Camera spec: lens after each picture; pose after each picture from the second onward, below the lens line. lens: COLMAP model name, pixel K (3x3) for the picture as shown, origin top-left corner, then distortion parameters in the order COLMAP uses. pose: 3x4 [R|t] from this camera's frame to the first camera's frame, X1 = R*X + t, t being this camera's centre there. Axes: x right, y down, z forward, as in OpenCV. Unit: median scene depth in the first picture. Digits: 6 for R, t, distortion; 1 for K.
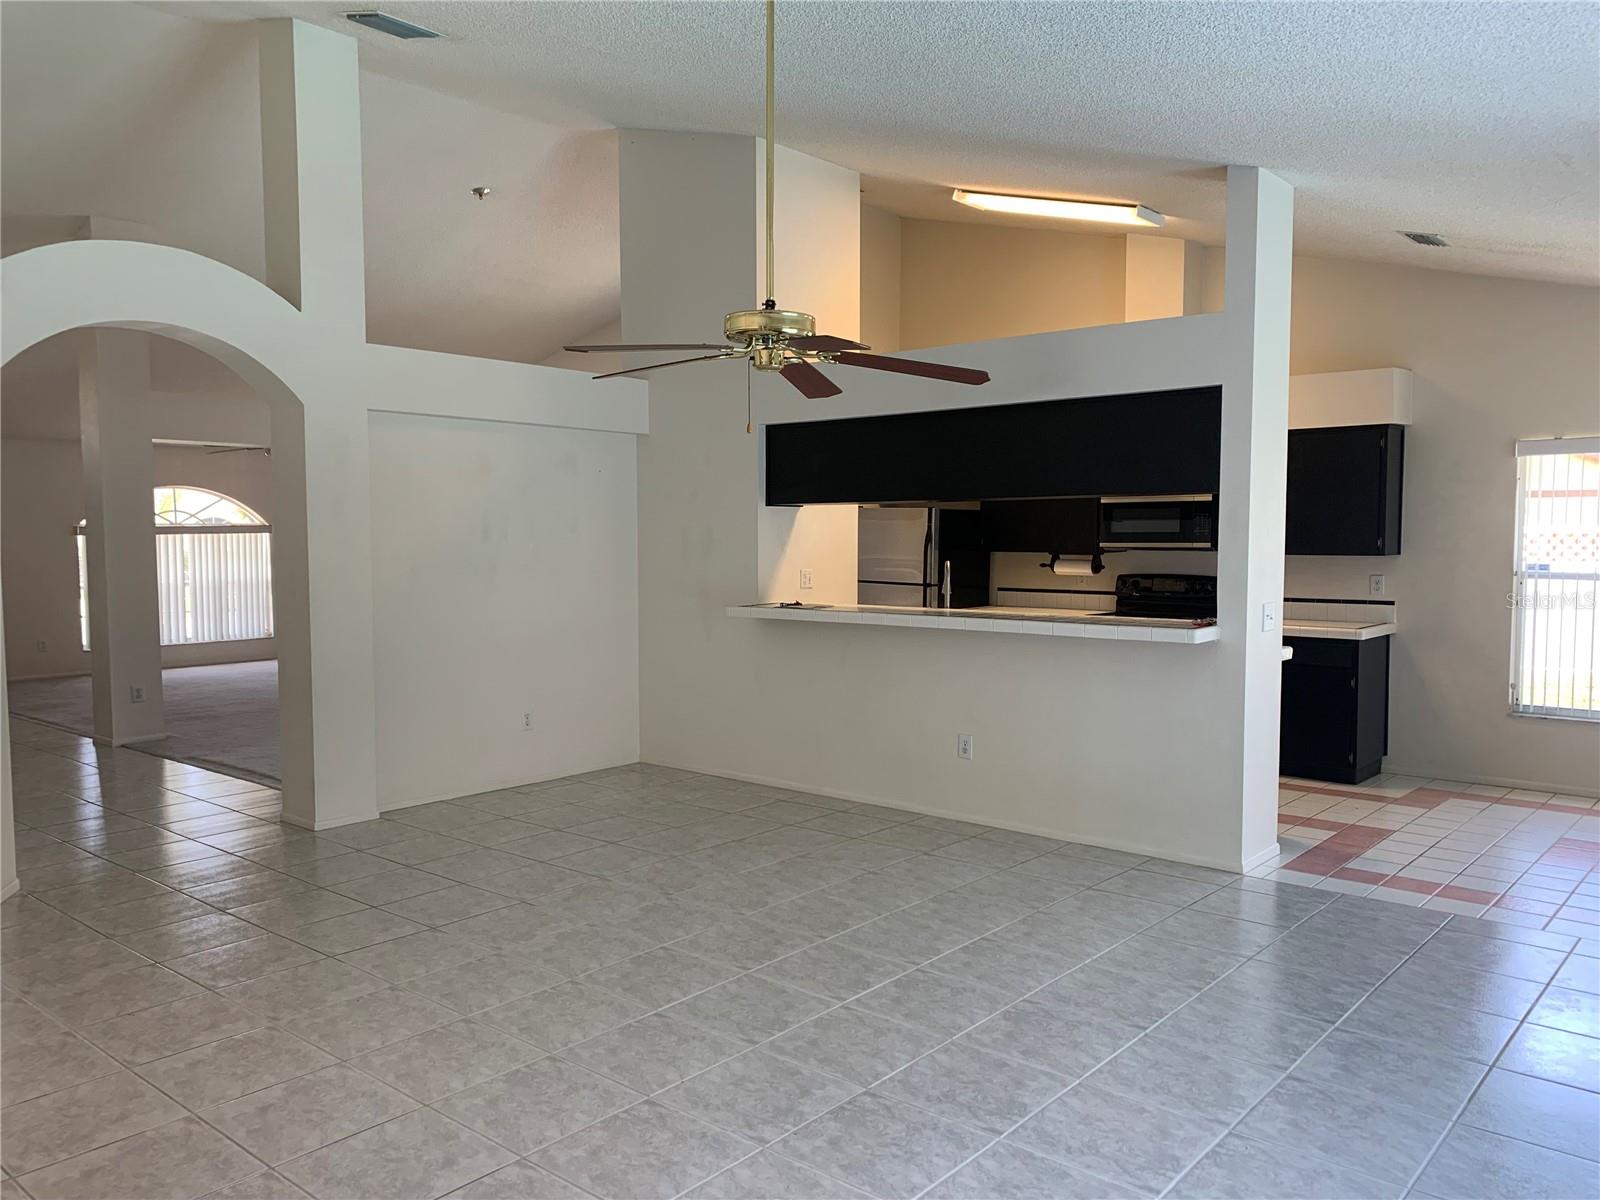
lens RADIAL K [[1198.6, 0, 790.8], [0, 1198.6, 603.0], [0, 0, 1]] dist [-0.002264, -0.012914]
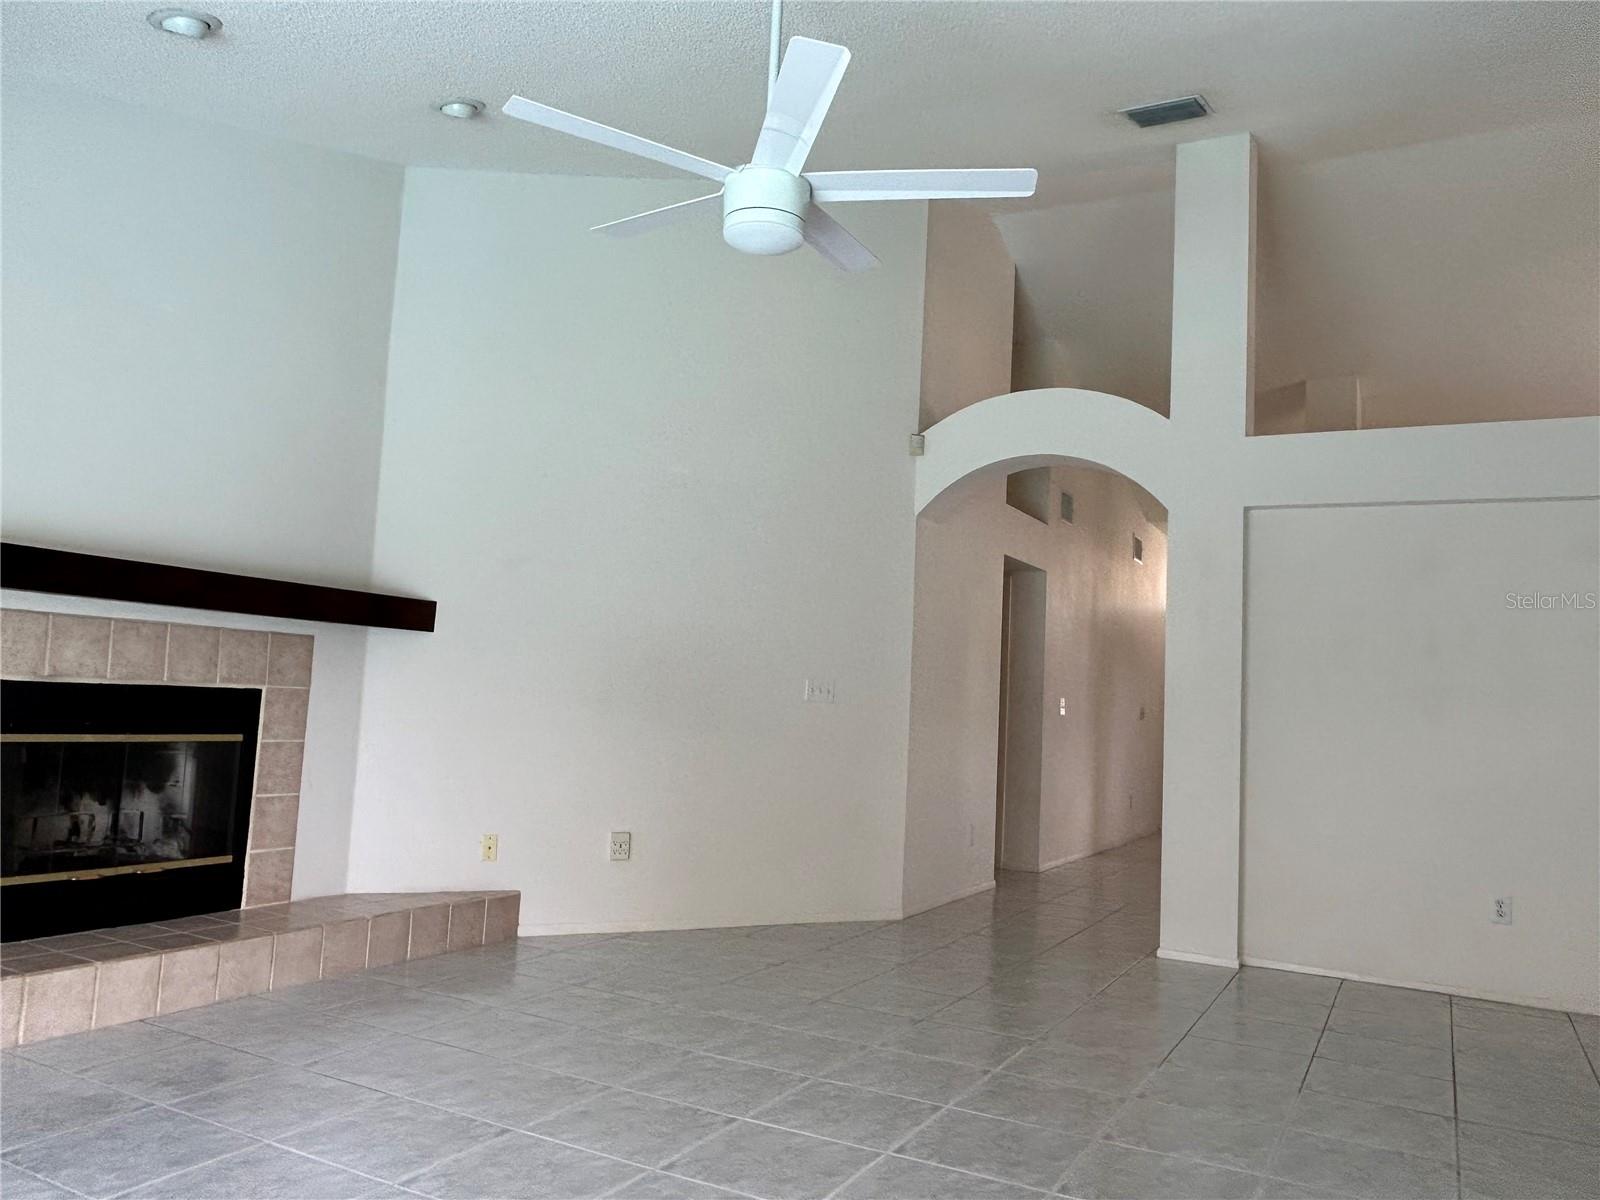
lens RADIAL K [[1174.4, 0, 795.7], [0, 1174.4, 596.8], [0, 0, 1]] dist [0.008180, 0.002488]
pose [[0.217644, -0.069122, -0.973577, 0.597357], [-0.105054, 0.990035, -0.093775, 0.037204], [0.970358, 0.122688, 0.208214, 0.658518]]
